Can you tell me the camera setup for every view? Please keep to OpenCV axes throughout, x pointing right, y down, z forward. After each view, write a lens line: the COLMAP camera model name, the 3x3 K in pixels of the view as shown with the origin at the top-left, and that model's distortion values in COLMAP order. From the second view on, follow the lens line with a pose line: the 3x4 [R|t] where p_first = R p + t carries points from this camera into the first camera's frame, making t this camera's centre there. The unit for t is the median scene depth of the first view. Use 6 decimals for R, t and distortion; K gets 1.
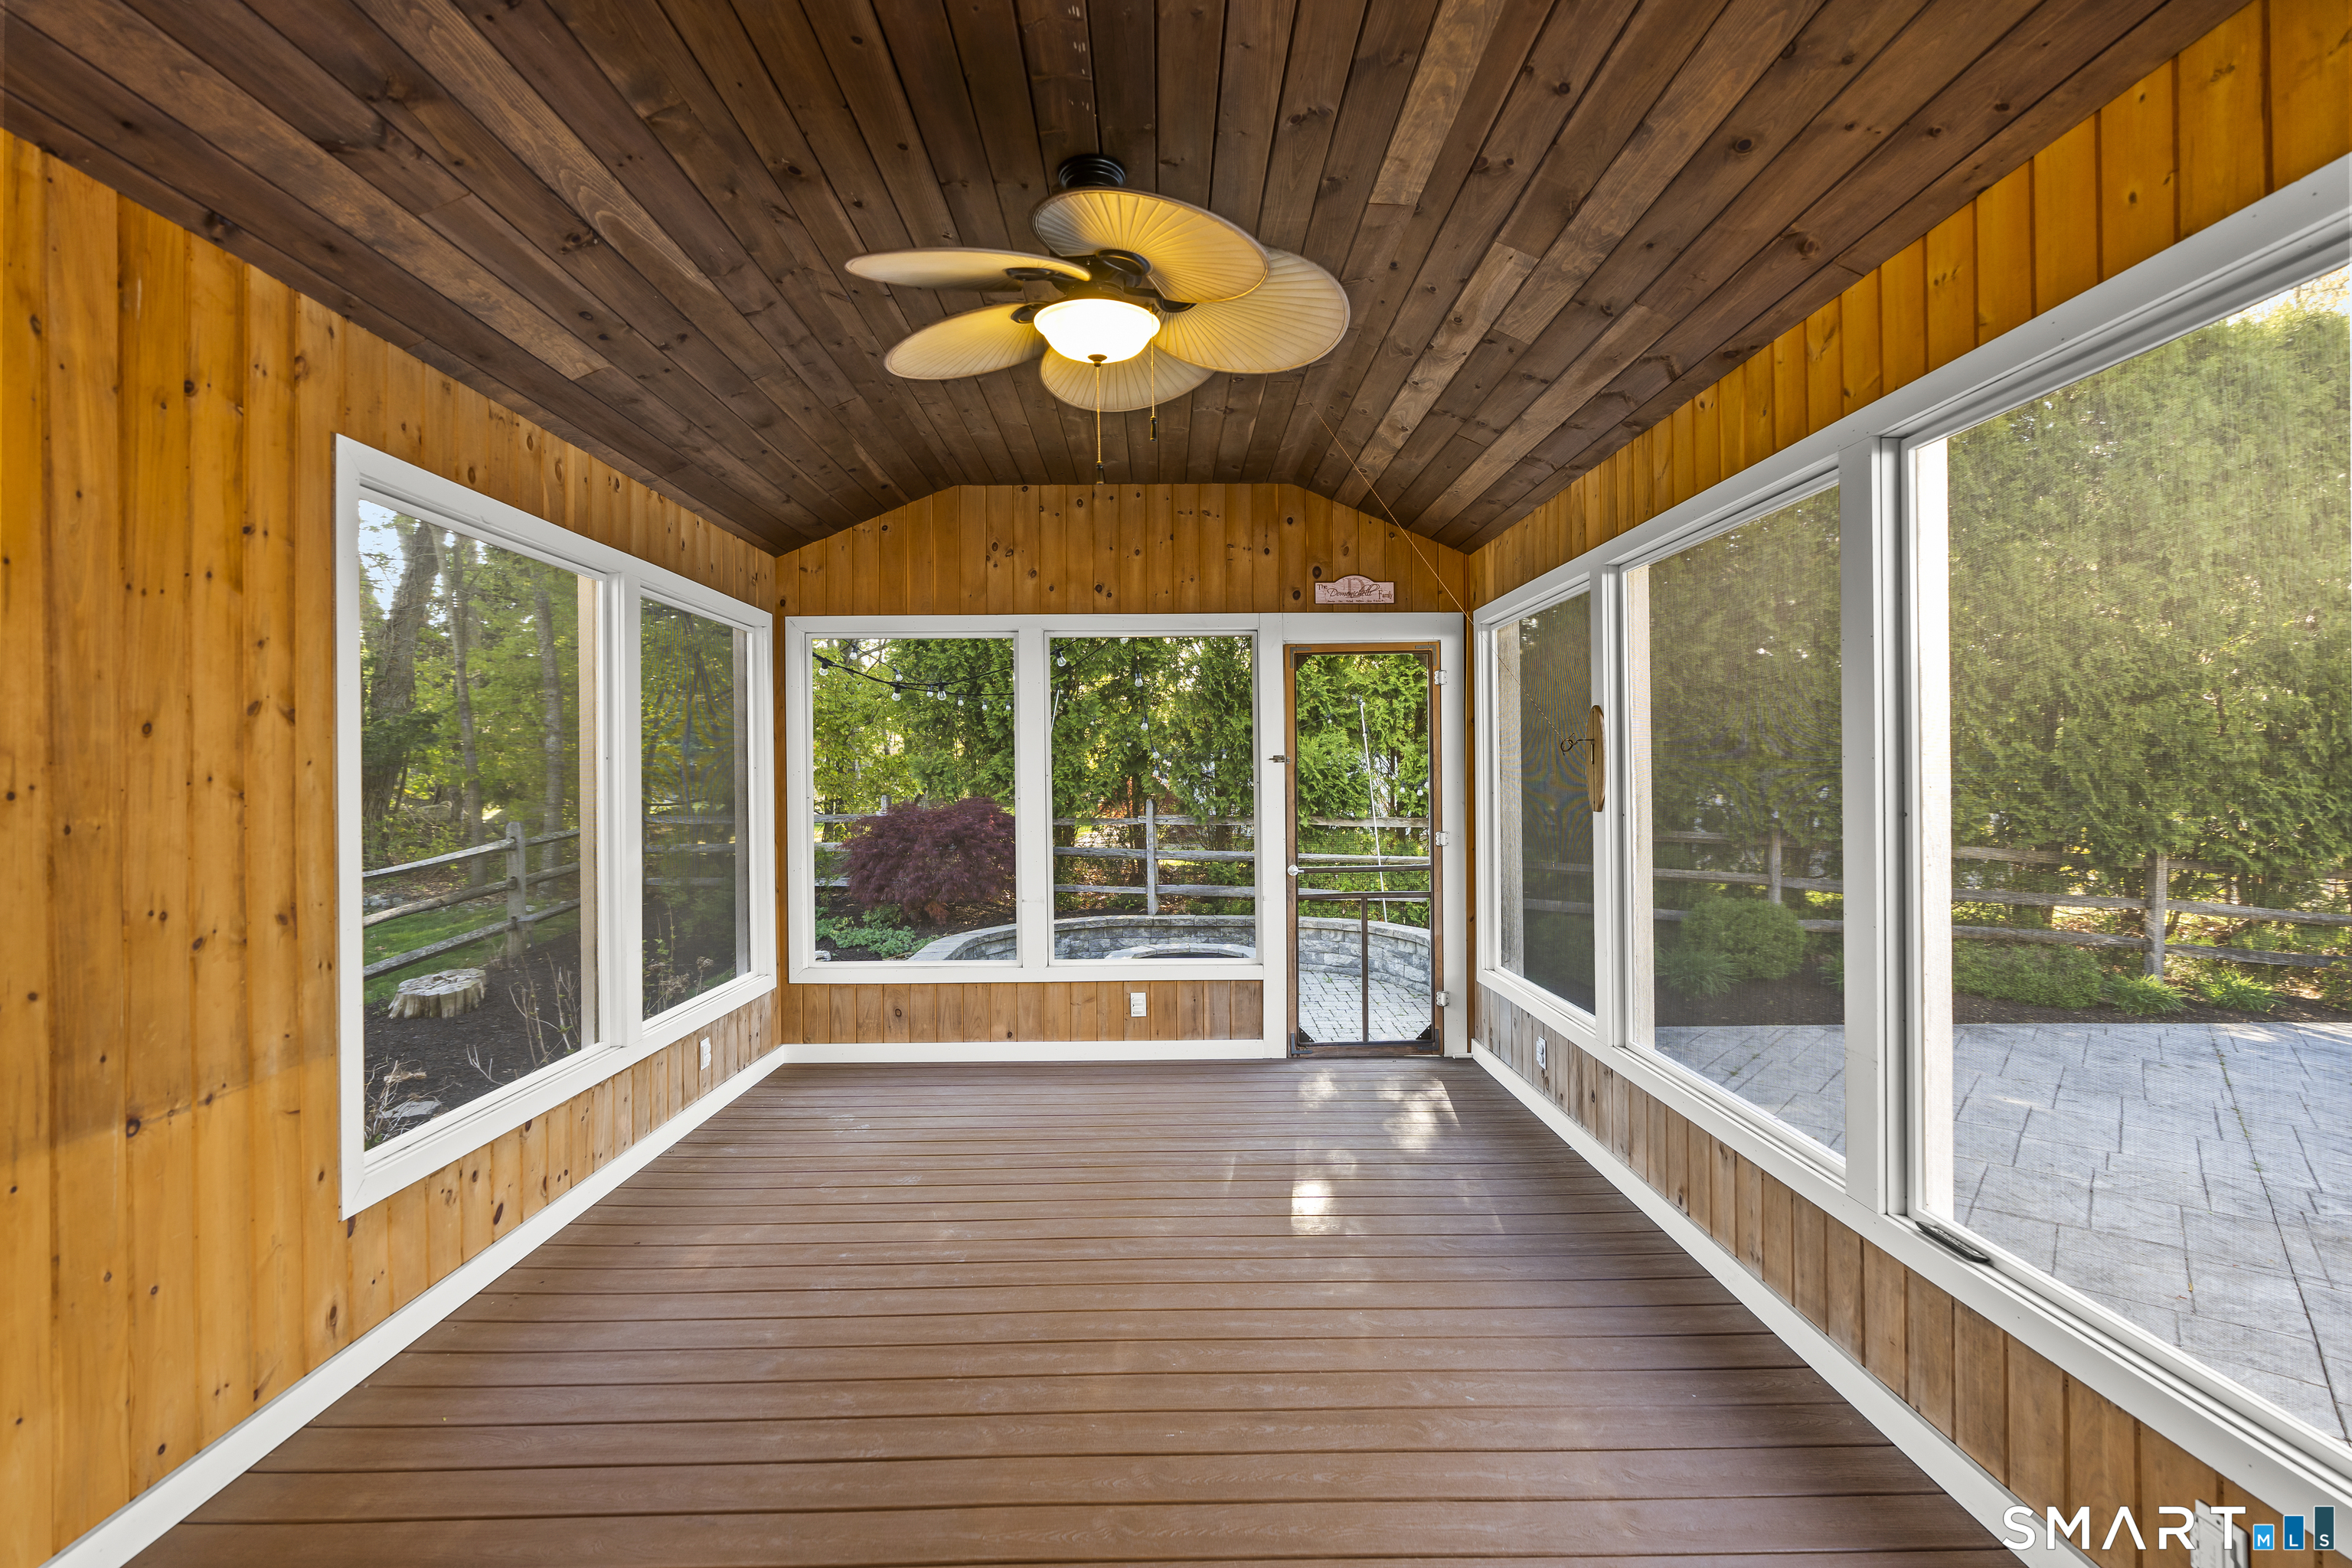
lens RADIAL K [[1067.2, 0, 1169.5], [0, 1067.2, 789.1], [0, 0, 1]] dist [-0.004660, -0.000075]
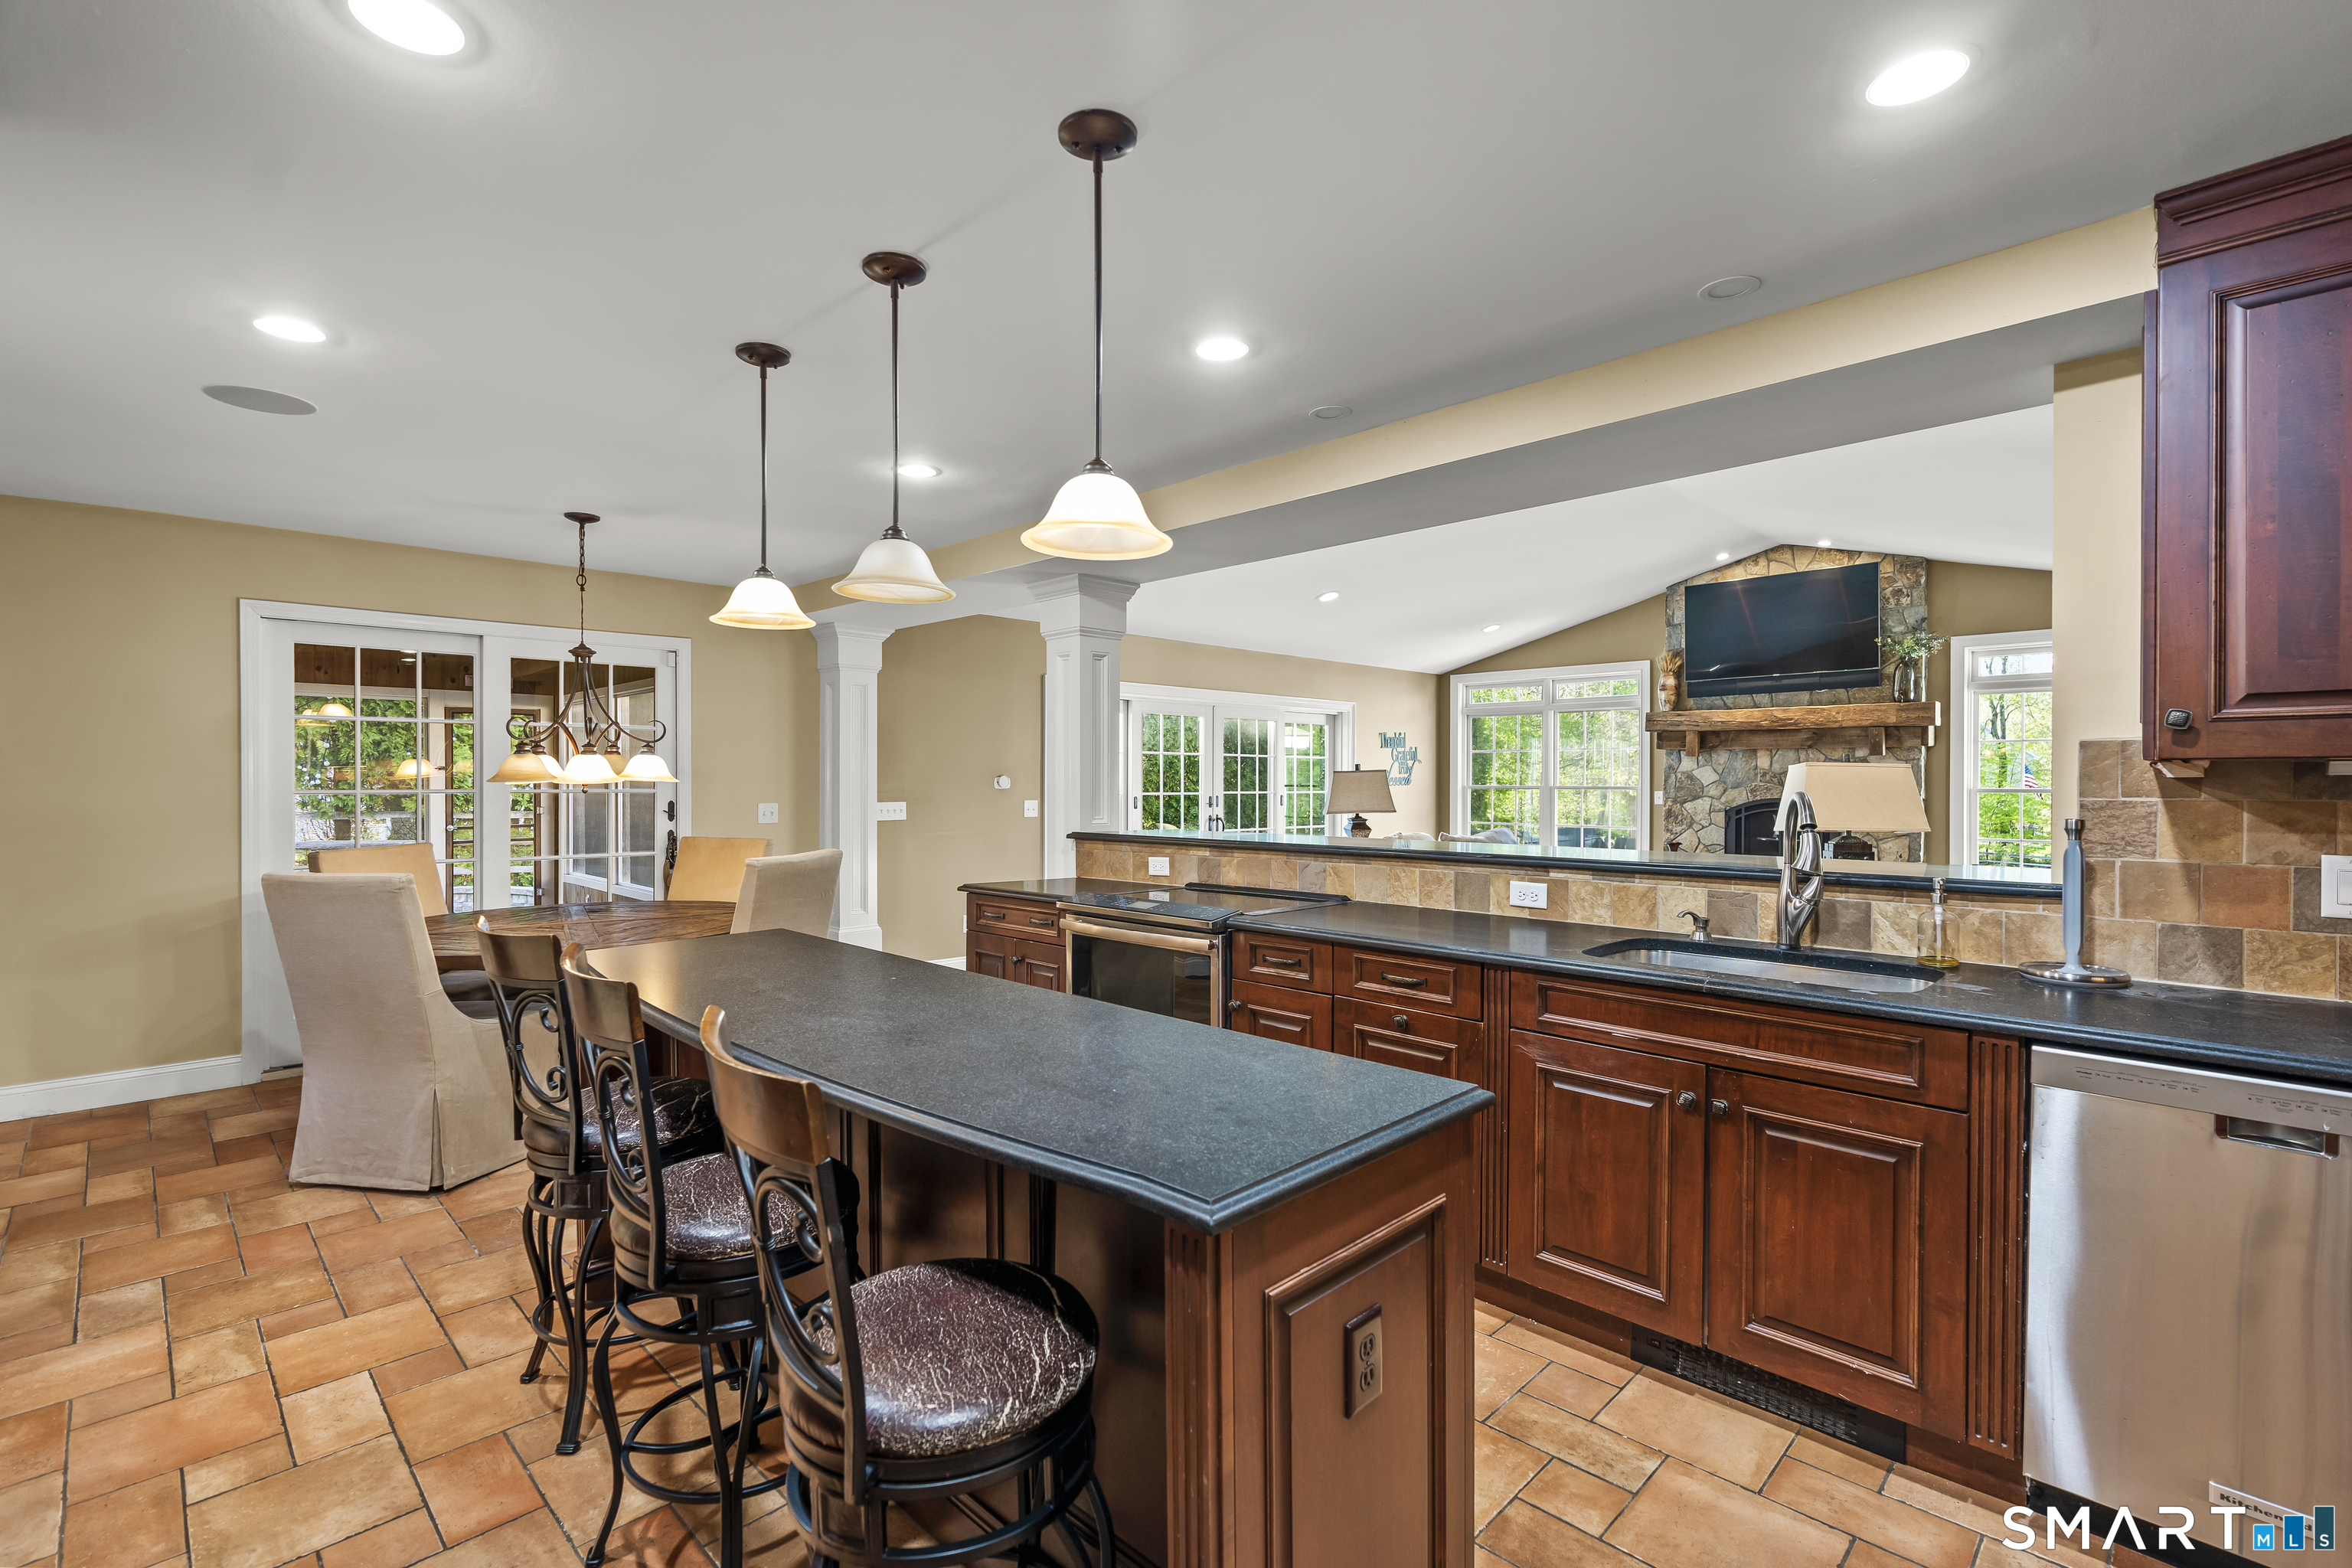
lens RADIAL K [[1067.2, 0, 1183.0], [0, 1067.2, 783.4], [0, 0, 1]] dist [-0.004660, -0.000075]
pose [[0.719573, 0.009176, 0.694356, -0.255028], [-0.010387, 0.999943, -0.002449, -0.010630], [-0.694339, -0.005450, 0.719627, -1.233793]]
